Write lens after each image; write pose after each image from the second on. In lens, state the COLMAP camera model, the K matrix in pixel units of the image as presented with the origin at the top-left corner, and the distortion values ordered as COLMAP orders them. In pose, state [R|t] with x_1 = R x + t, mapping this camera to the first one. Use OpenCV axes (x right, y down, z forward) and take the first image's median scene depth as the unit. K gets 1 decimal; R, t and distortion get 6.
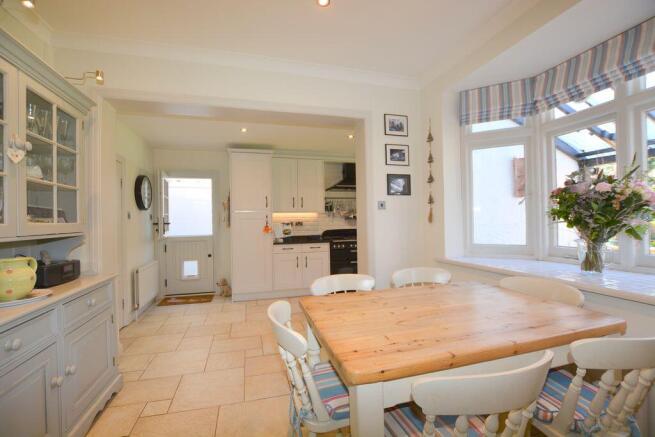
lens RADIAL K [[284.9, 0, 326.5], [0, 284.9, 218.2], [0, 0, 1]] dist [-0.024877, 0.001852]
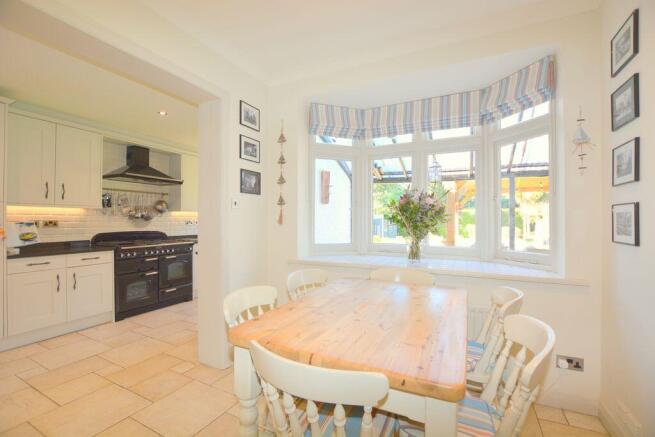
lens RADIAL K [[284.9, 0, 325.0], [0, 284.9, 217.4], [0, 0, 1]] dist [-0.024877, 0.001852]
pose [[0.680727, 0.026788, 0.732047, -0.247724], [-0.019724, 0.999639, -0.018239, 0.006889], [-0.732271, -0.002023, 0.681010, 0.204219]]
